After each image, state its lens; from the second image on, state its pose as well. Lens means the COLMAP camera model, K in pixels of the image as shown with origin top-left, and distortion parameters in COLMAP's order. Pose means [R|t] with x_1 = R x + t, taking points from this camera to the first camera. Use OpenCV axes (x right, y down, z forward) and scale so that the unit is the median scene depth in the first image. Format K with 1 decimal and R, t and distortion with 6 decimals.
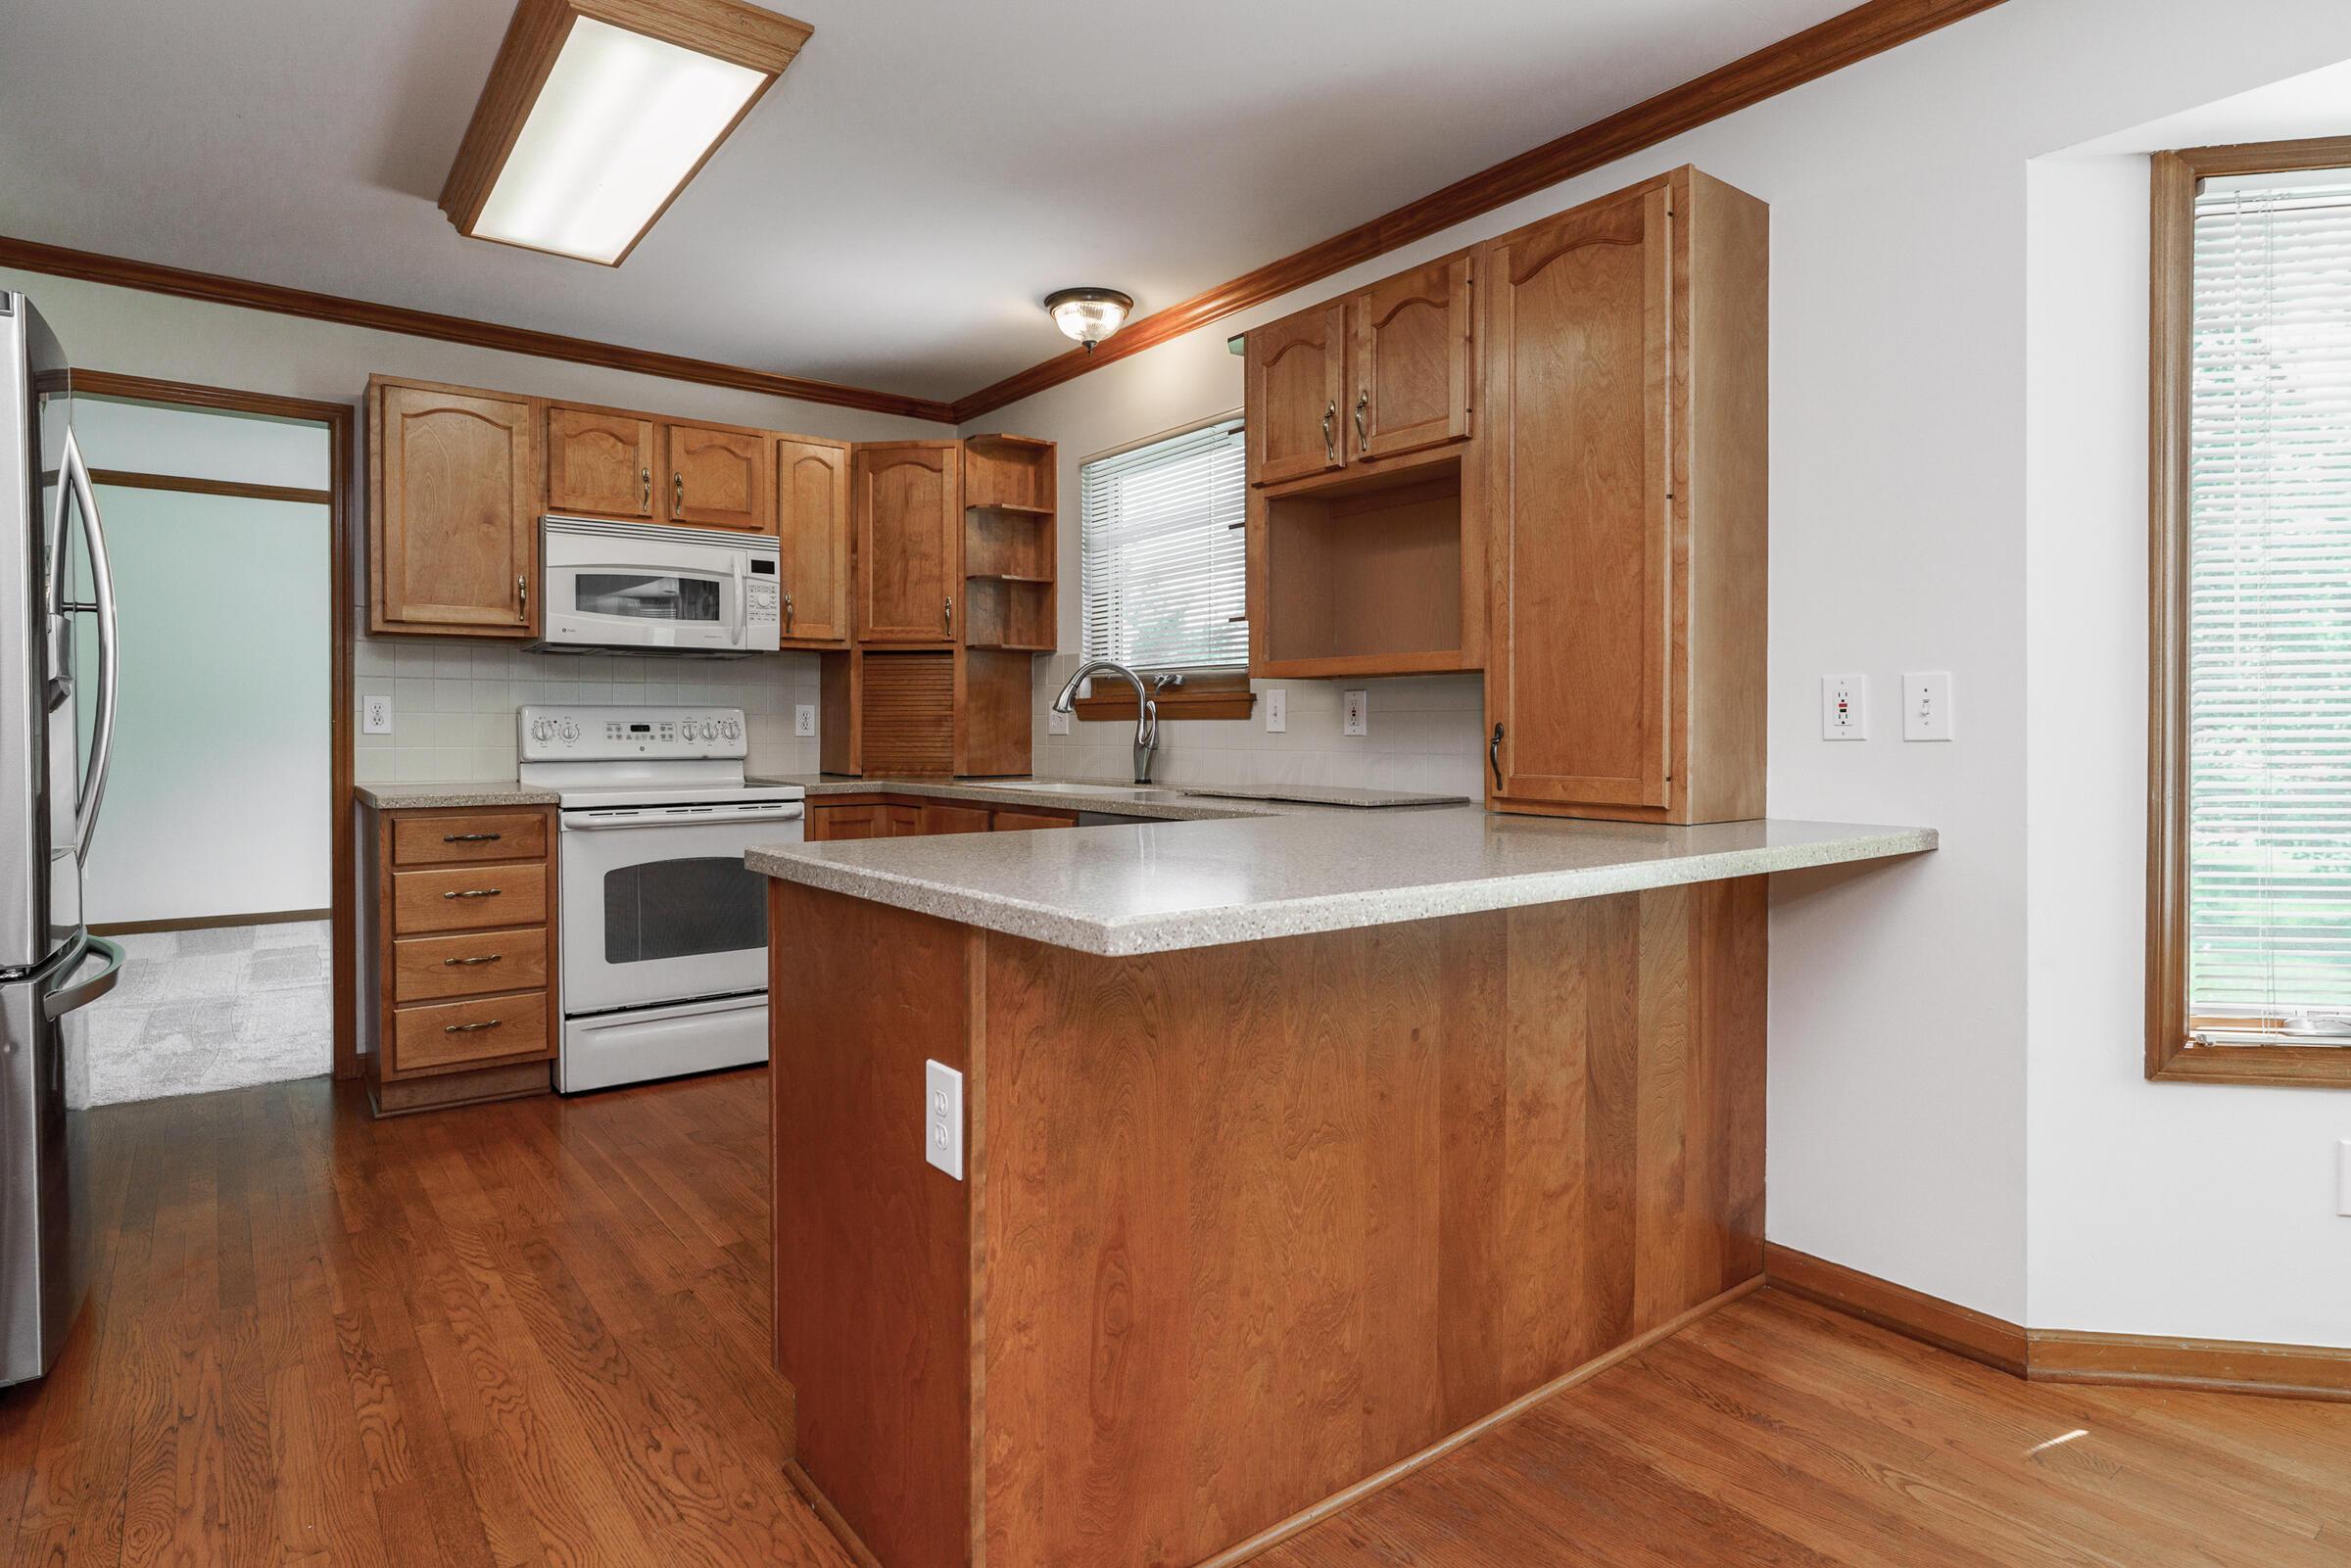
lens RADIAL K [[1236.3, 0, 1091.7], [0, 1236.3, 728.6], [0, 0, 1]] dist [-0.009245, 0.004434]
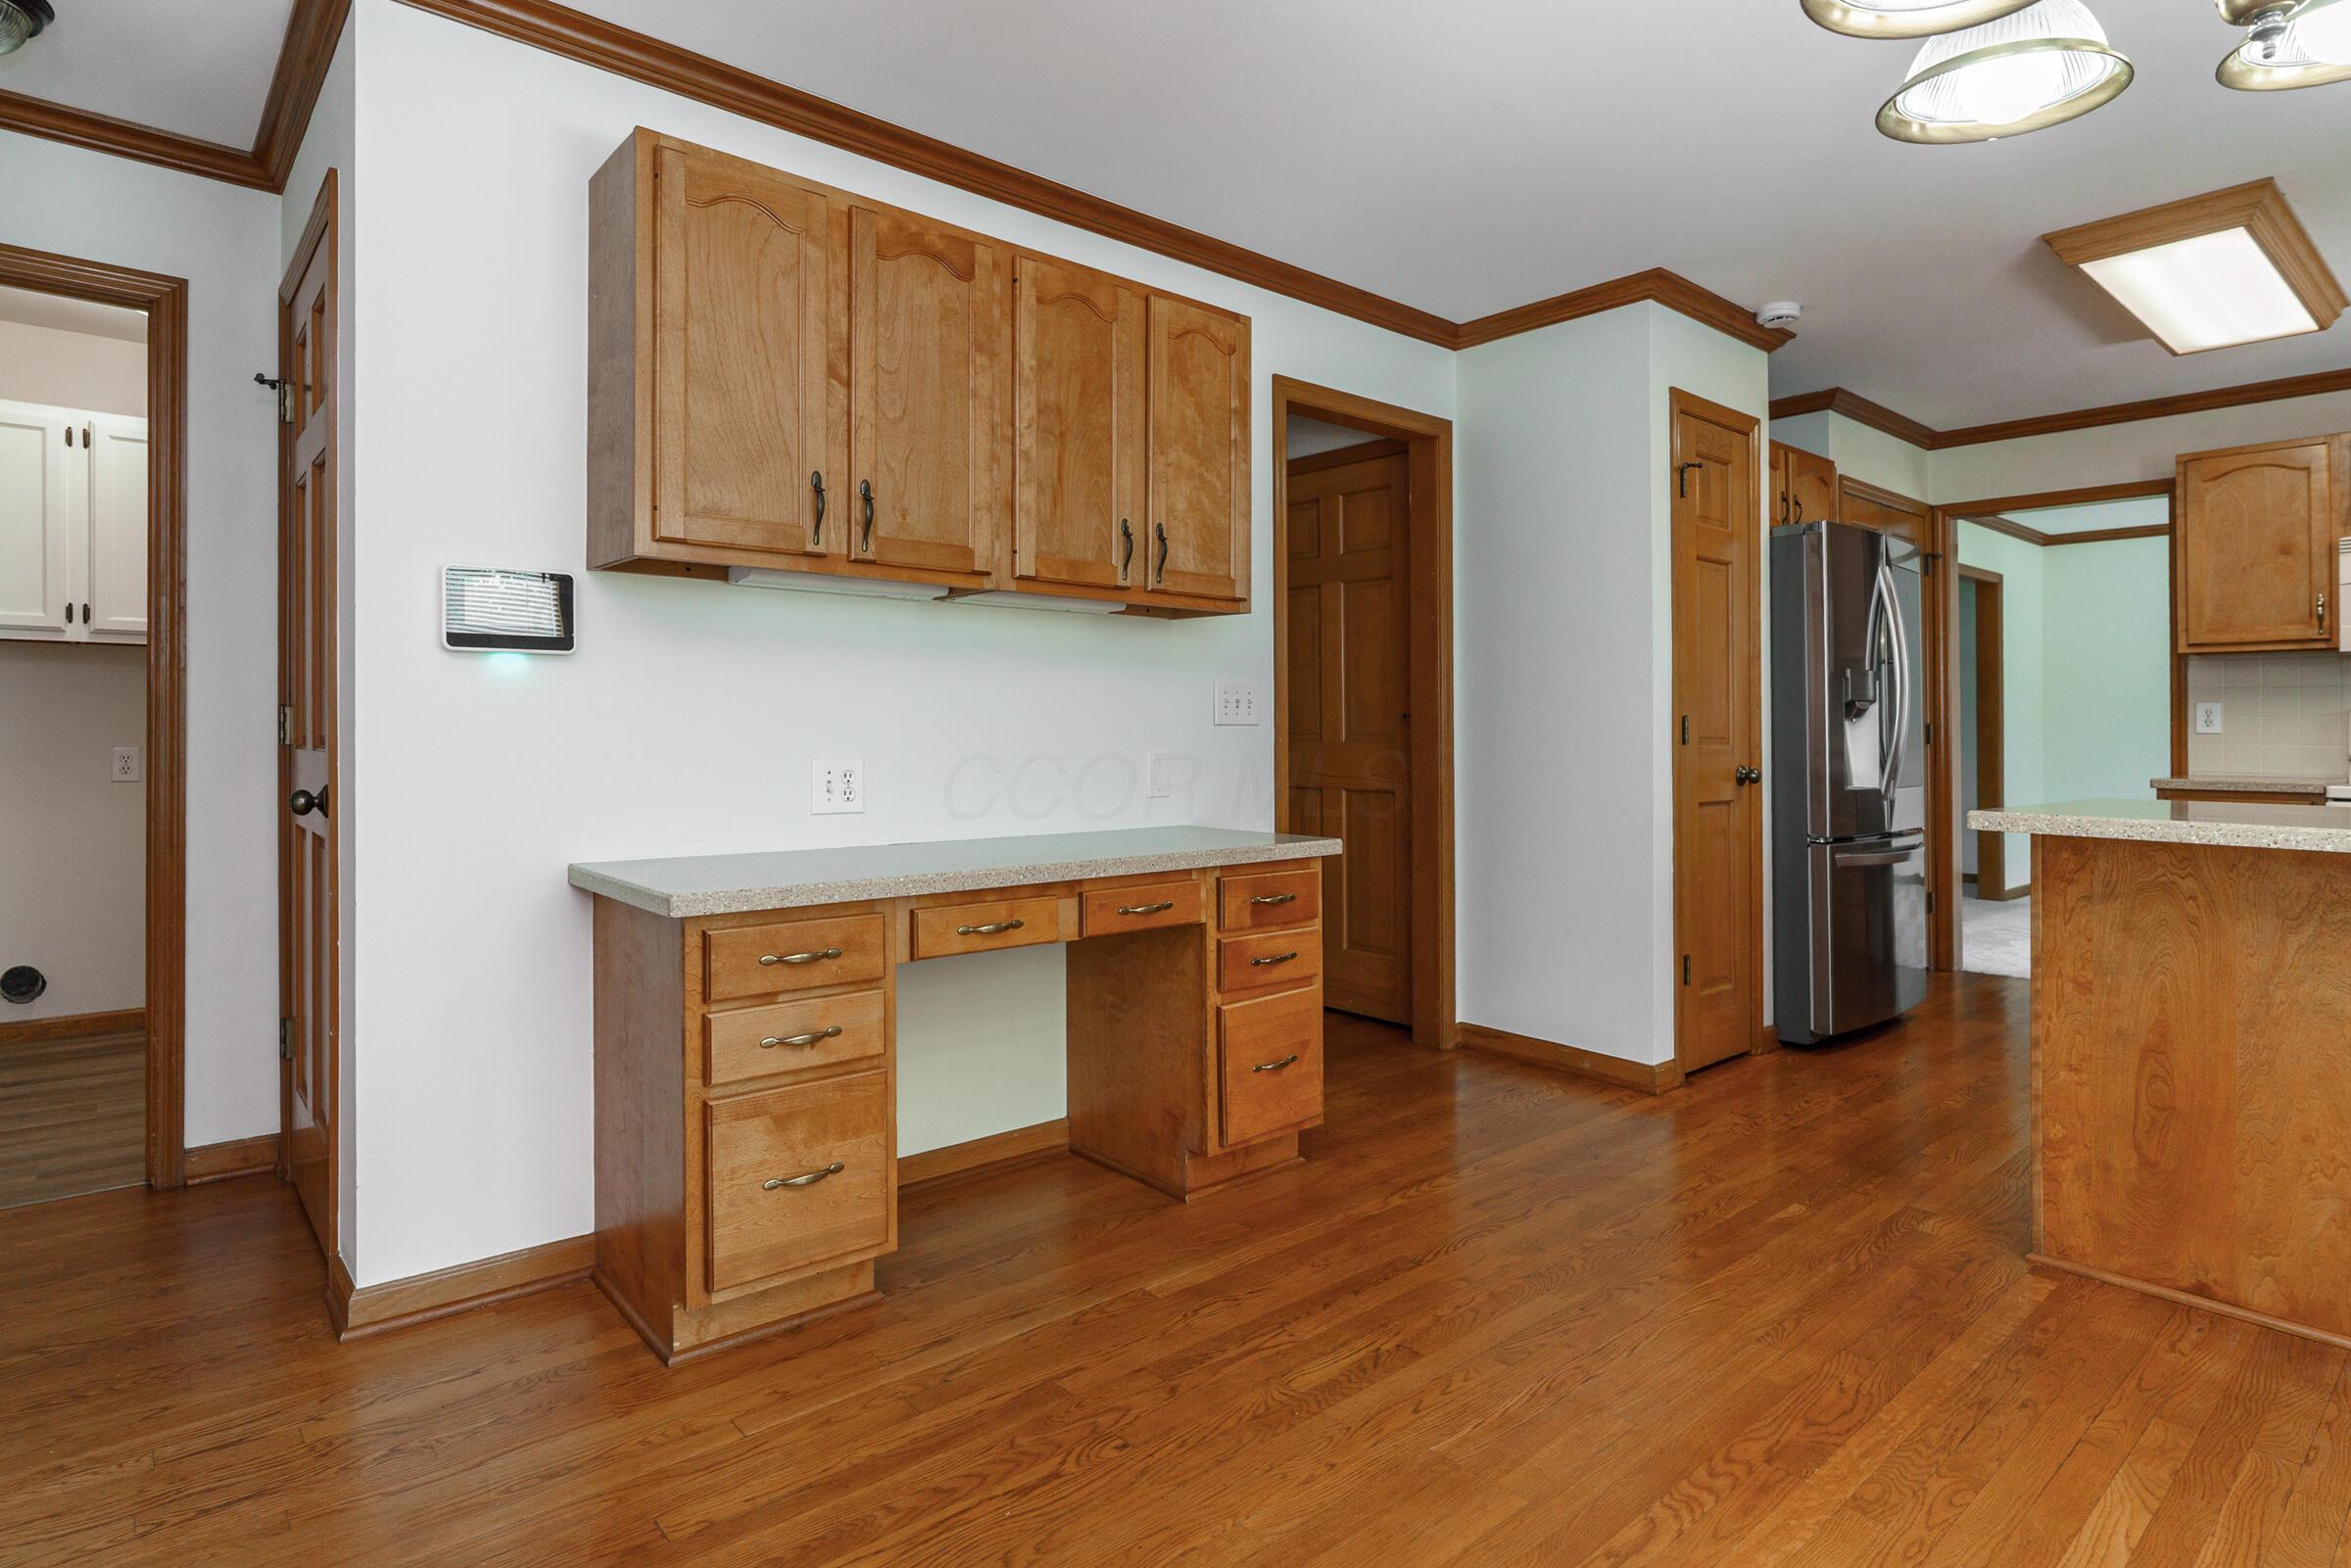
lens RADIAL K [[1236.3, 0, 1162.0], [0, 1236.3, 763.3], [0, 0, 1]] dist [-0.009245, 0.004434]
pose [[0.070172, 0.022354, -0.997284, 0.651927], [-0.002930, 0.999749, 0.022203, 0.010613], [0.997531, 0.001364, 0.070219, -0.161919]]
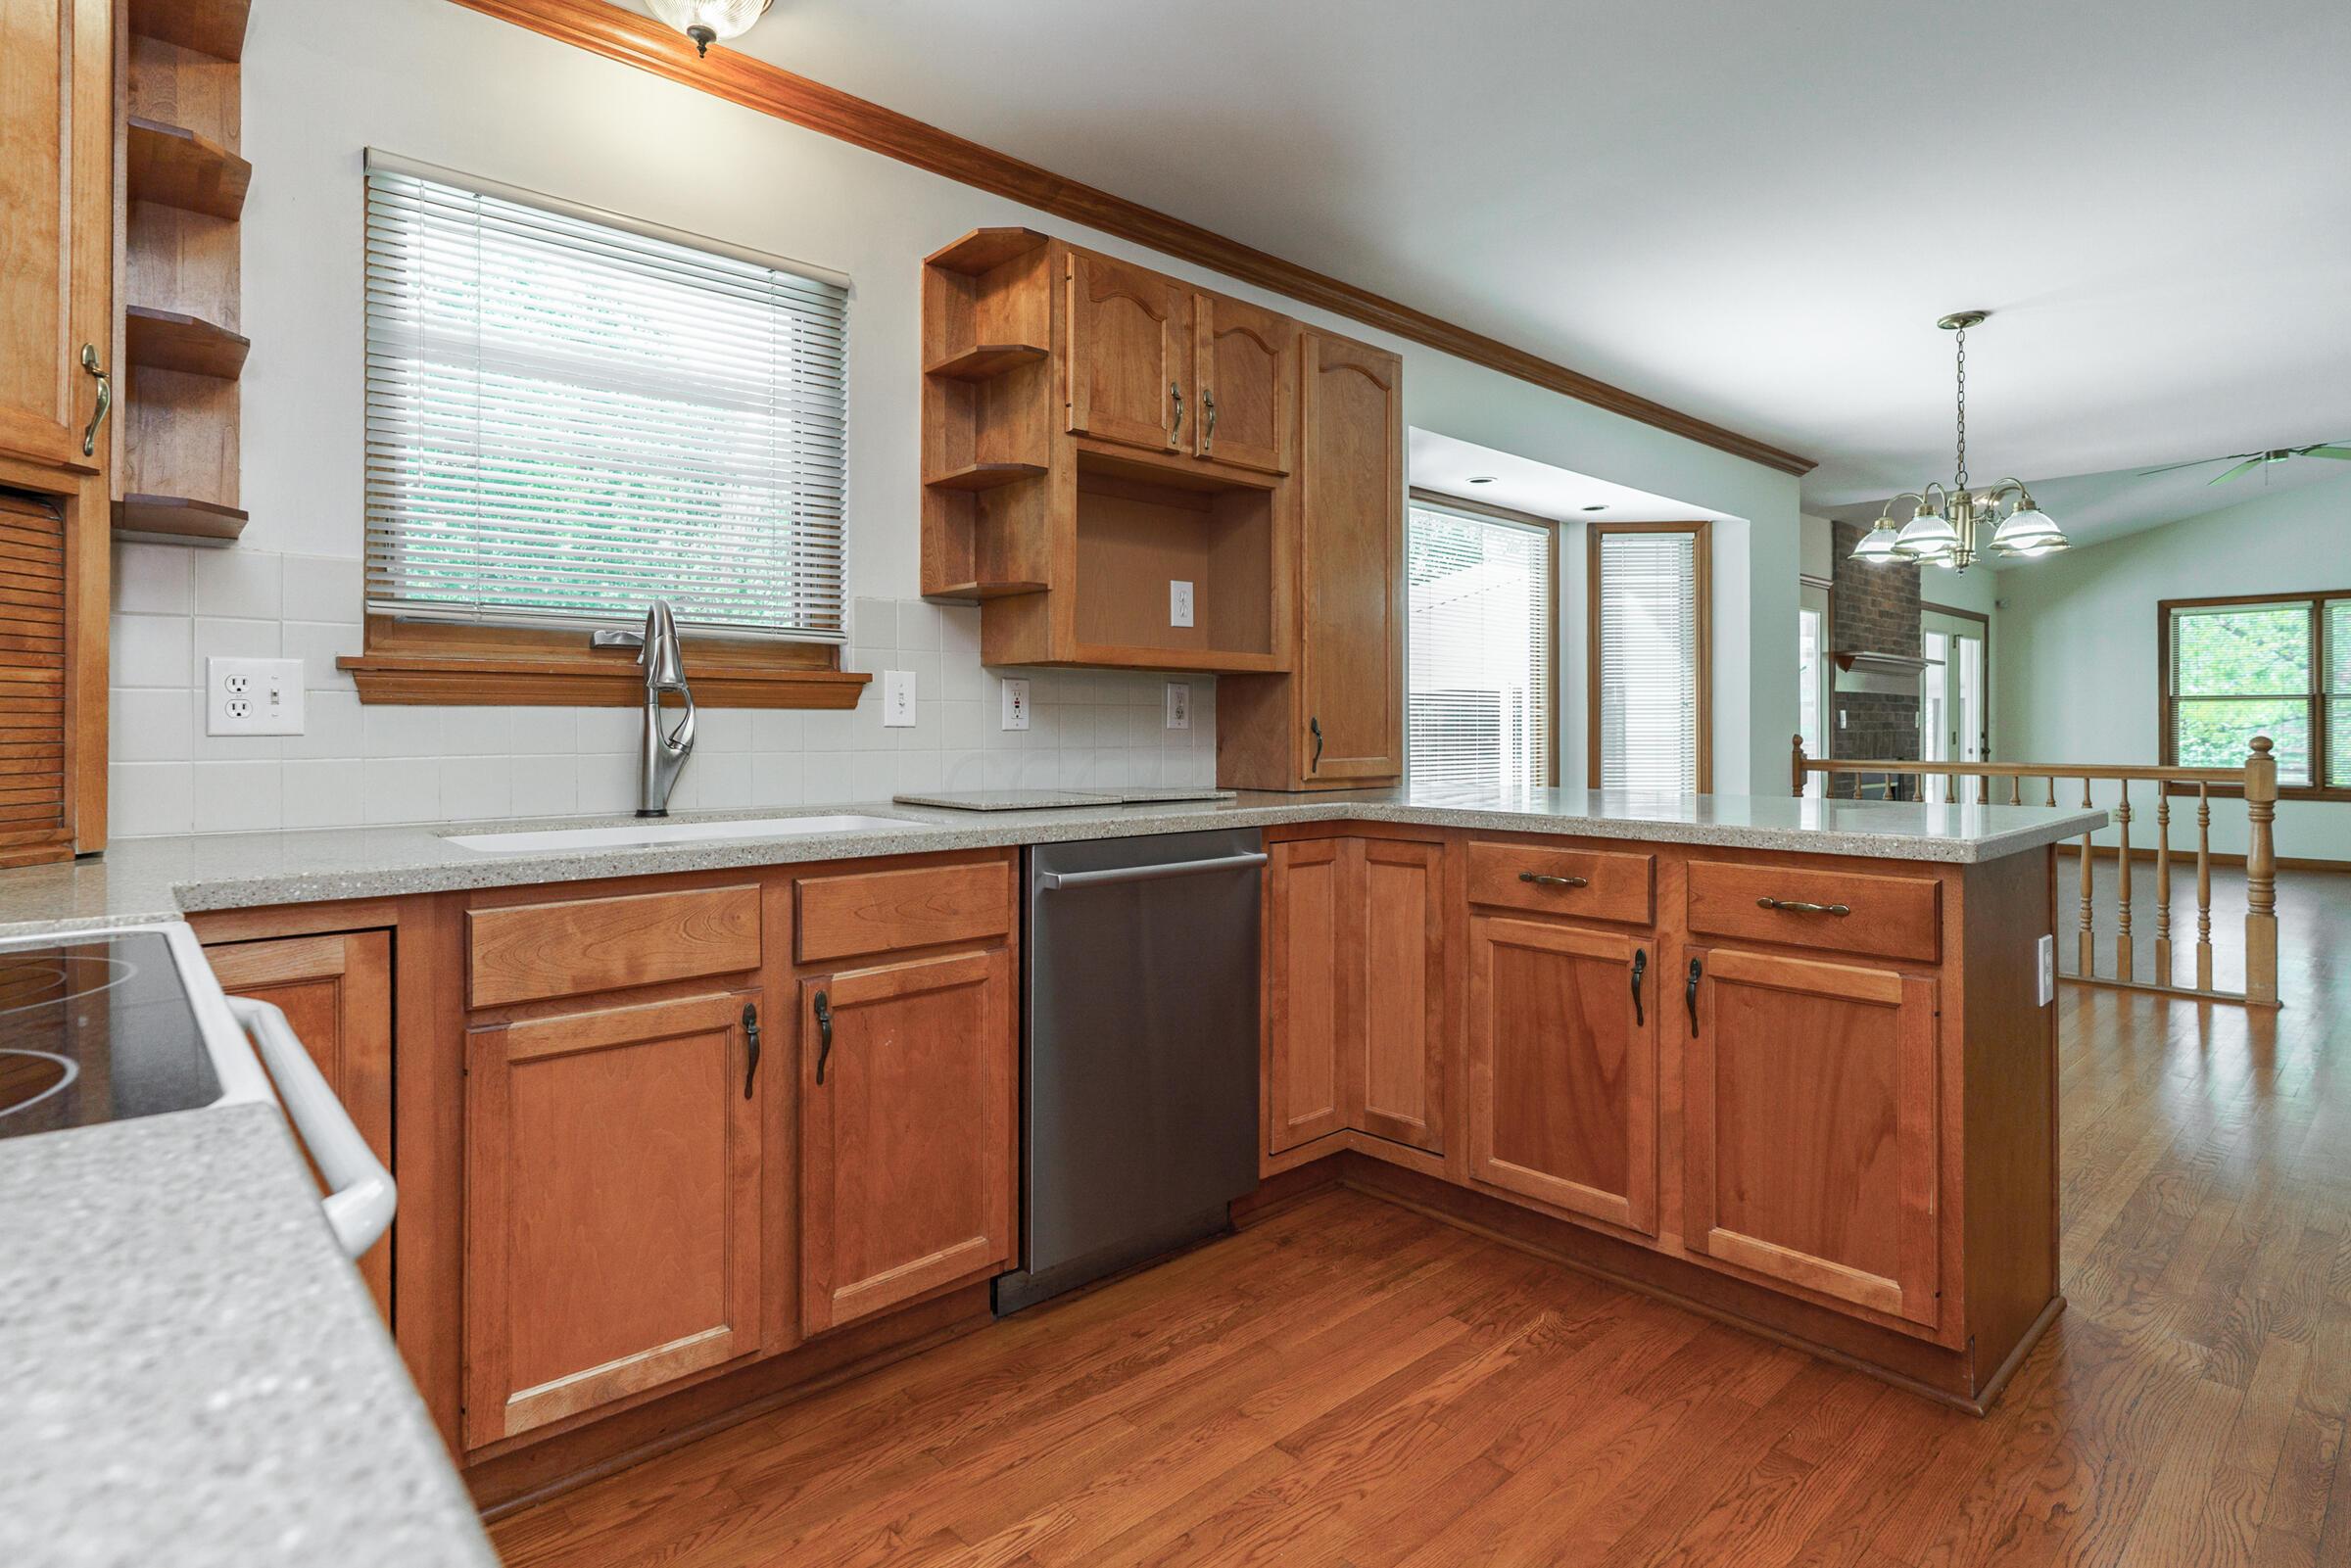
lens RADIAL K [[1236.3, 0, 1134.5], [0, 1236.3, 711.0], [0, 0, 1]] dist [-0.009245, 0.004434]
pose [[-0.114020, 0.011036, 0.993417, -0.627628], [0.000120, 0.999938, -0.011095, 0.001607], [-0.993478, -0.001146, -0.114014, 0.944139]]
